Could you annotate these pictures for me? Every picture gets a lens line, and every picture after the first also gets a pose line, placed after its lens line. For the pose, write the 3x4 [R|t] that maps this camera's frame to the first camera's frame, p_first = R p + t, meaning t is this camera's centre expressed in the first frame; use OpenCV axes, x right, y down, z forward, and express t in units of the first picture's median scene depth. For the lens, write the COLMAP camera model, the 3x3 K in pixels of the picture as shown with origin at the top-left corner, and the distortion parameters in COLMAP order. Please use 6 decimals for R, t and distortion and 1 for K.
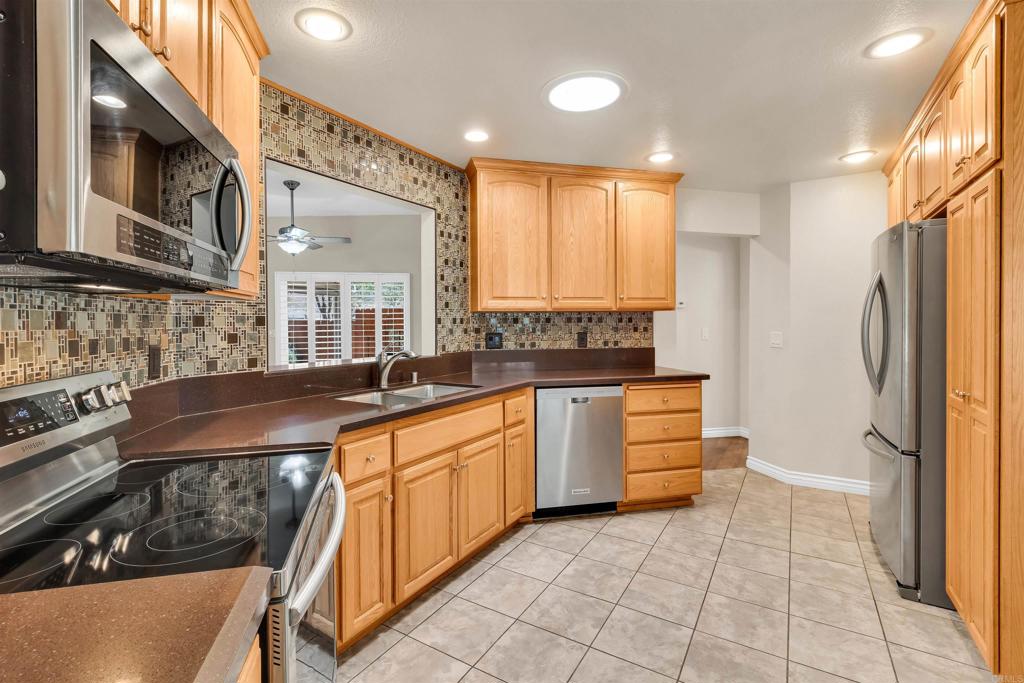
lens RADIAL K [[473.0, 0, 495.4], [0, 473.0, 323.8], [0, 0, 1]] dist [0.000322, -0.000196]
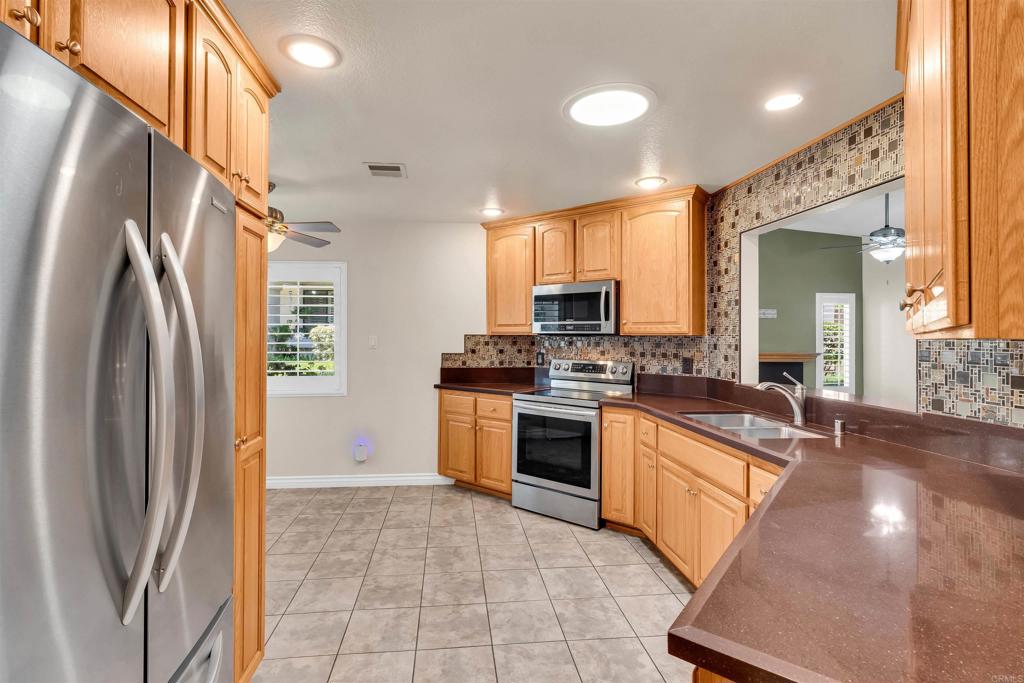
lens RADIAL K [[479.7, 0, 508.2], [0, 479.7, 330.9], [0, 0, 1]] dist [0.000227, 0.000142]
pose [[-0.774055, -0.006133, -0.633089, 0.659753], [-0.005194, 0.999981, -0.003336, -0.032589], [0.633097, 0.000707, -0.774072, 1.135252]]
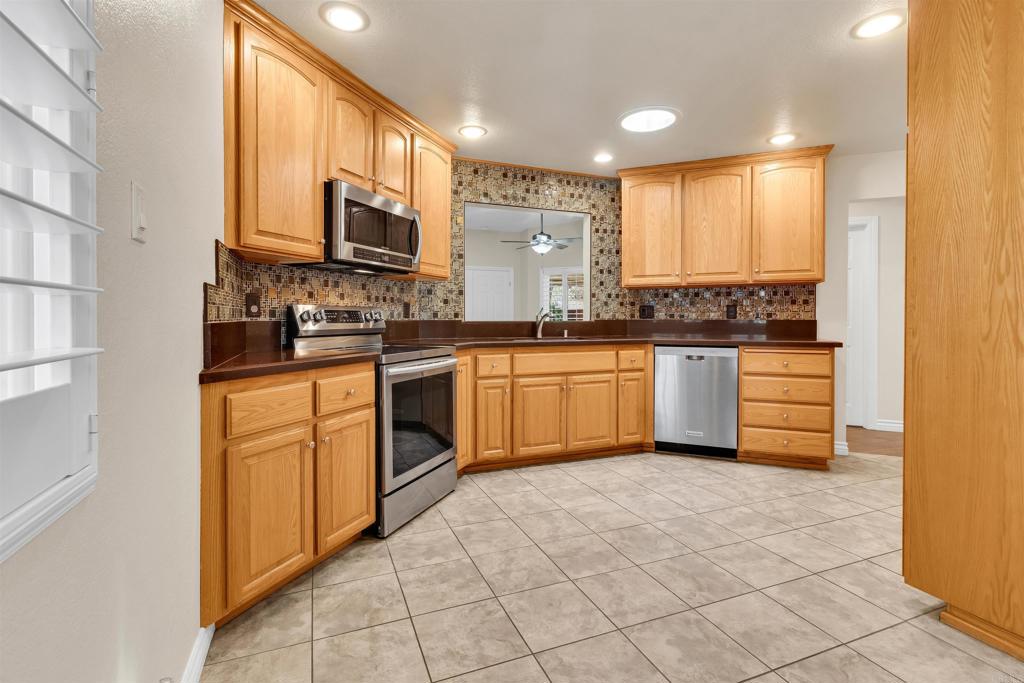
lens RADIAL K [[468.6, 0, 498.7], [0, 468.6, 320.7], [0, 0, 1]] dist [0.001094, 0.000216]
pose [[0.806035, 0.008630, -0.591805, 0.456992], [-0.006471, 0.999962, 0.005770, 0.060516], [0.591833, -0.000821, 0.806060, -0.242210]]
